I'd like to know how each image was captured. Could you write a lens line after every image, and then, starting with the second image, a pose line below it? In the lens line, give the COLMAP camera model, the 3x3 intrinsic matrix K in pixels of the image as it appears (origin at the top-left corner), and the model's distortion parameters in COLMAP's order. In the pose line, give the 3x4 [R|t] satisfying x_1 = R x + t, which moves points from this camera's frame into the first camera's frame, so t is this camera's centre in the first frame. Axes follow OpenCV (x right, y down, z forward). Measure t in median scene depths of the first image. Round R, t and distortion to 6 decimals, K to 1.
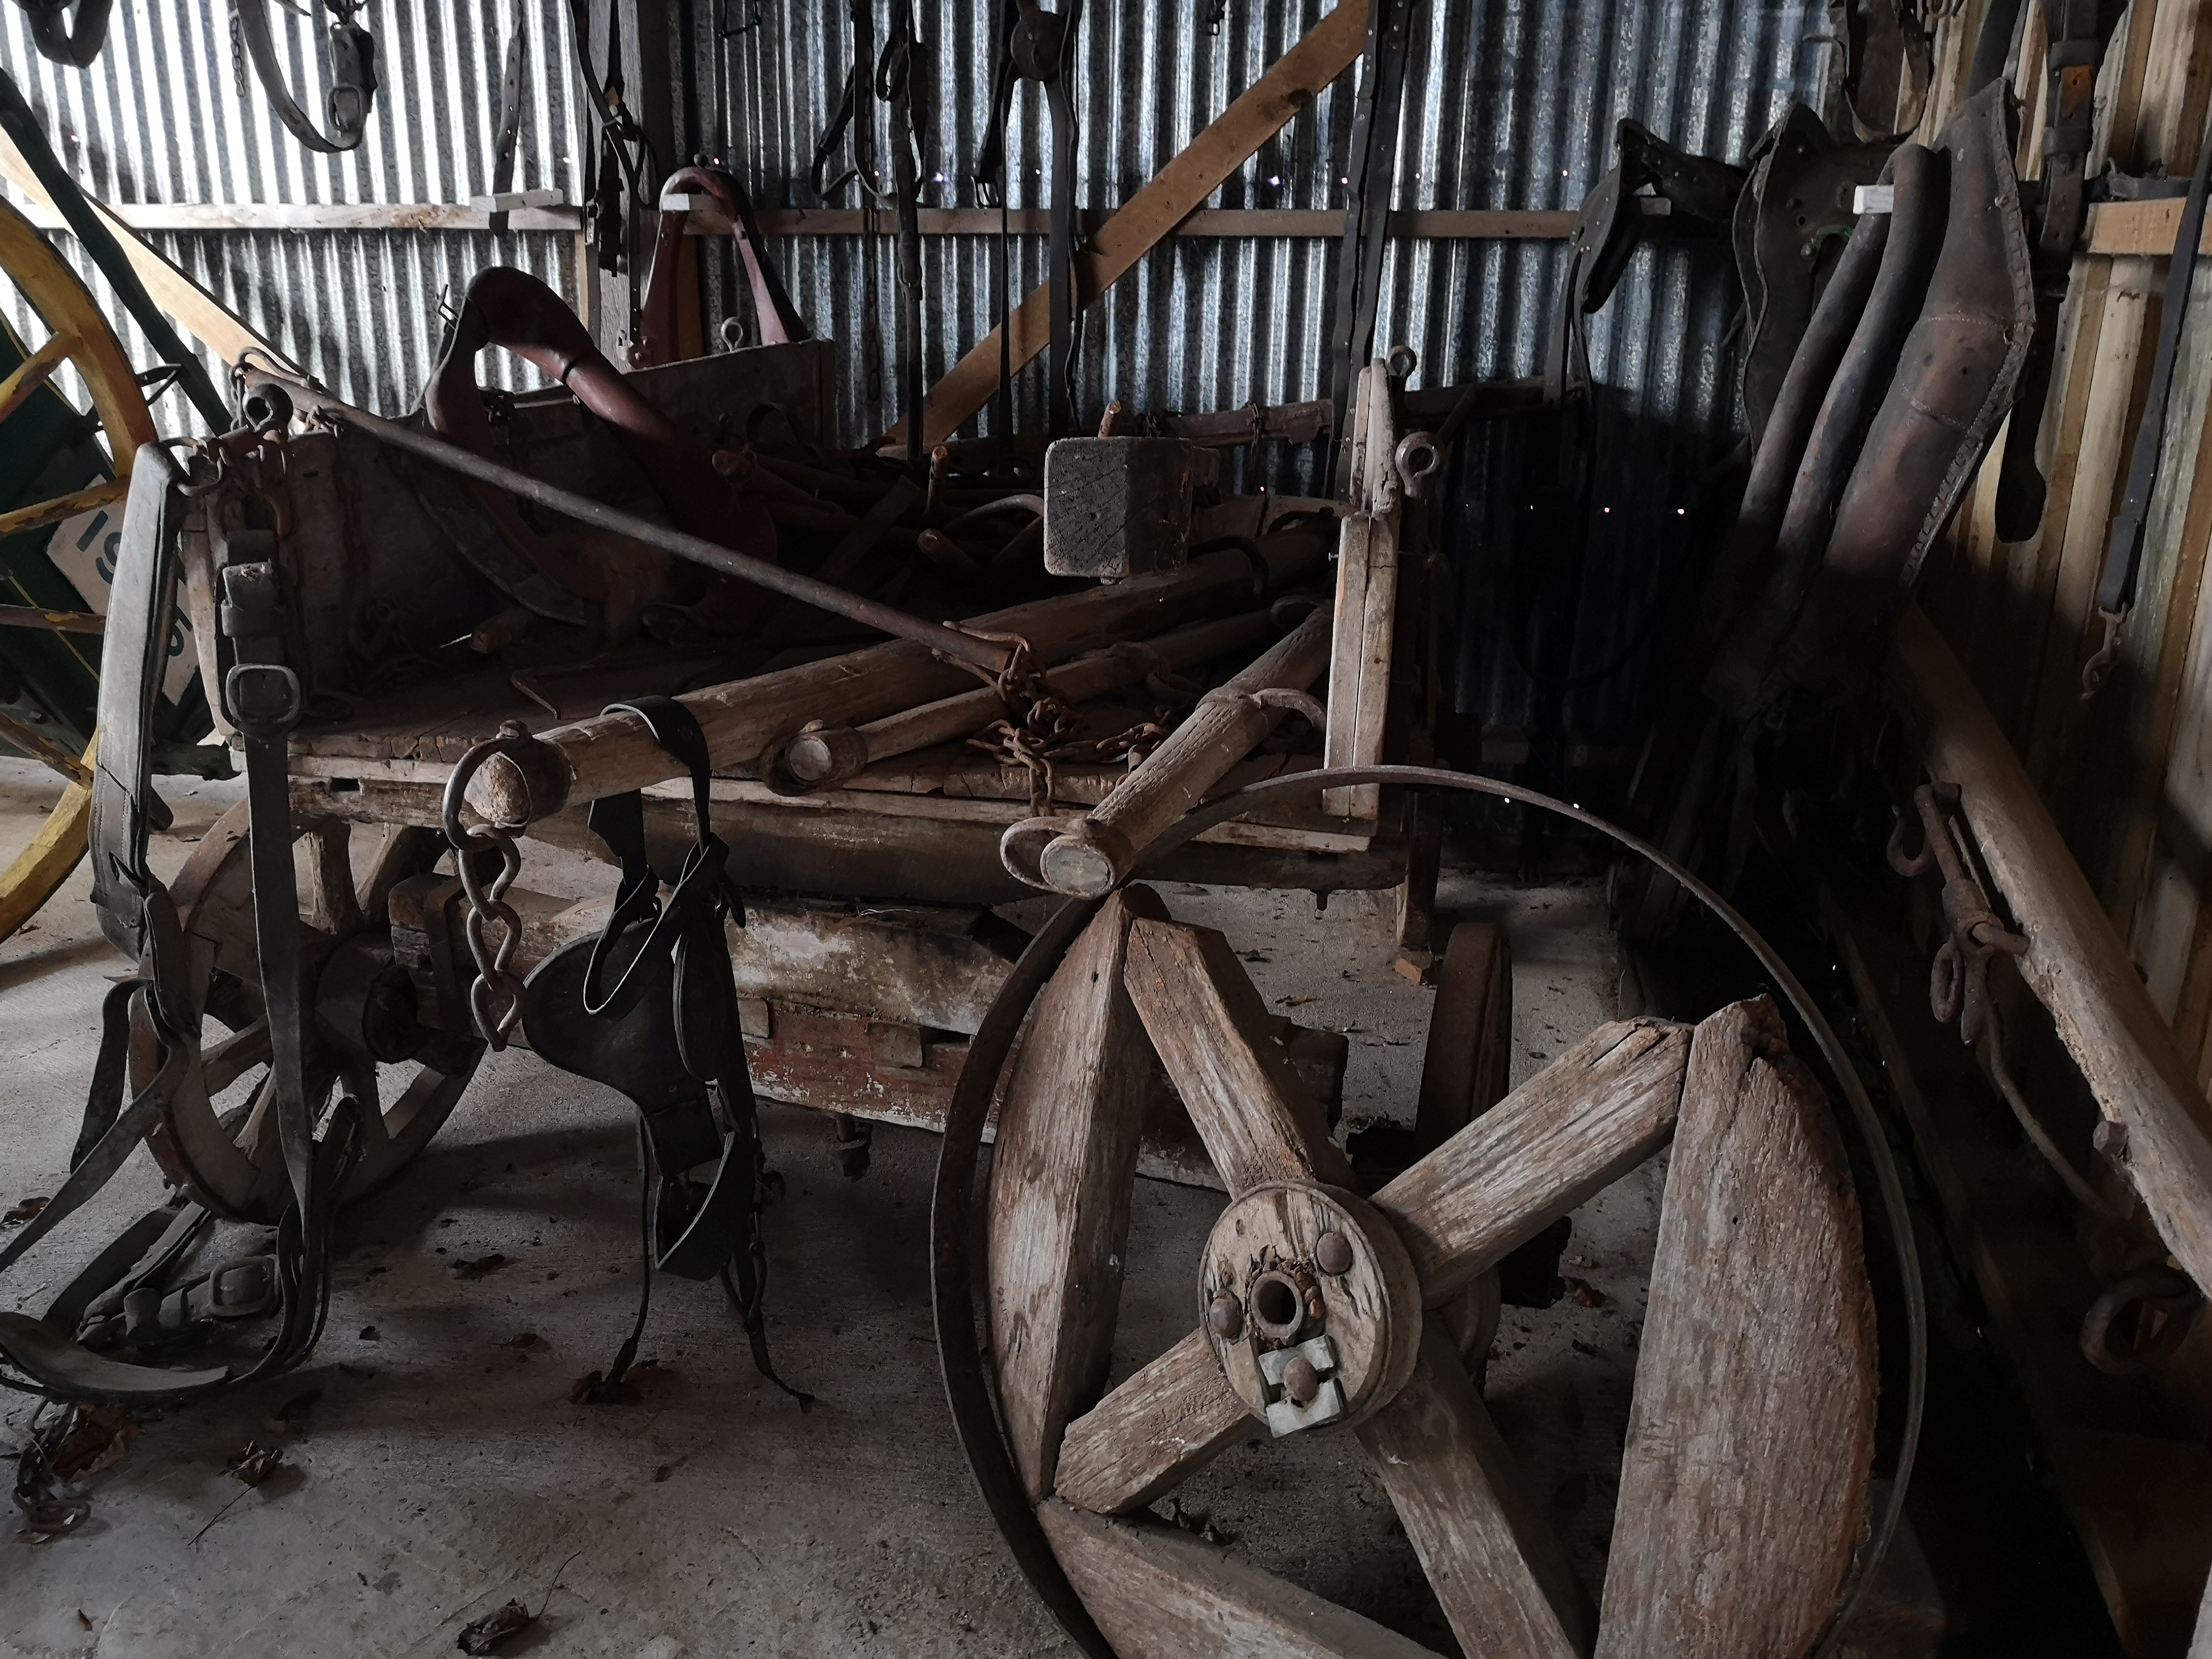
lens RADIAL K [[1817.4, 0, 1106.0], [0, 1817.4, 829.5], [0, 0, 1]] dist [0.058888, -0.123786]
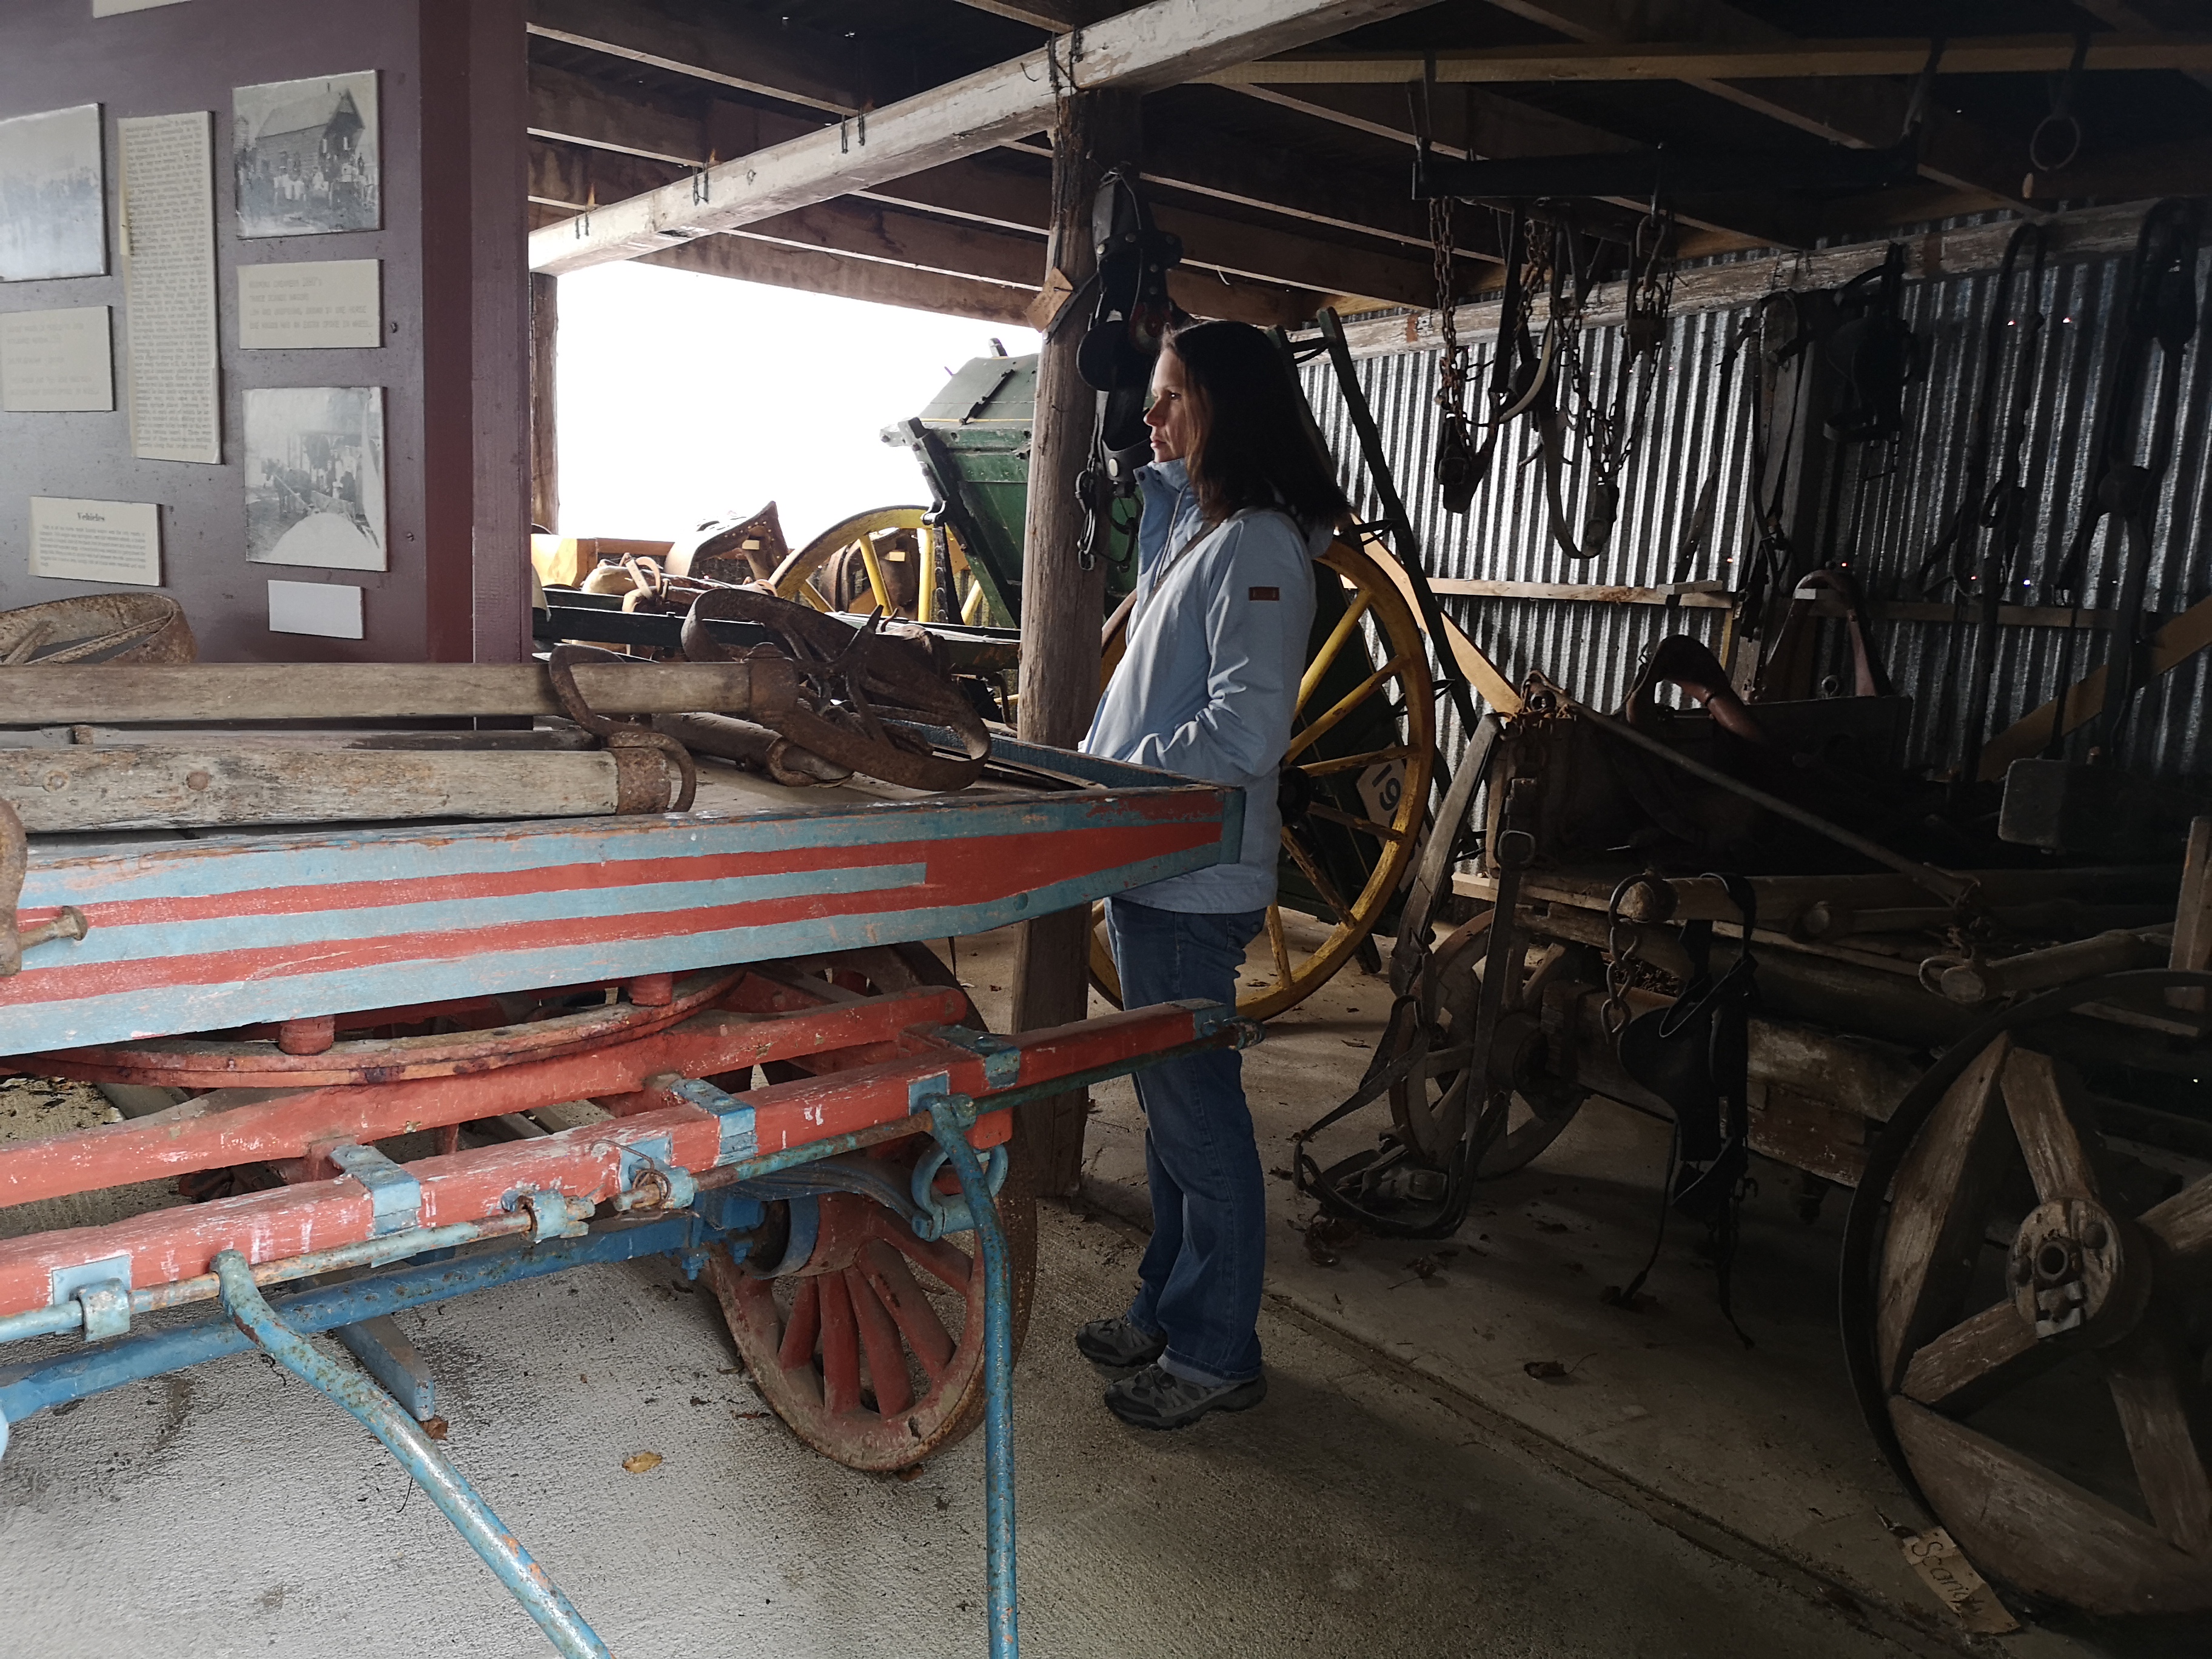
lens RADIAL K [[1668.7, 0, 1106.0], [0, 1668.7, 829.5], [0, 0, 1]] dist [0.042384, -0.040029]
pose [[0.814853, 0.123820, -0.566289, 0.147071], [-0.221178, 0.969423, -0.106295, 0.161556], [0.535812, 0.211866, 0.817324, -0.557601]]
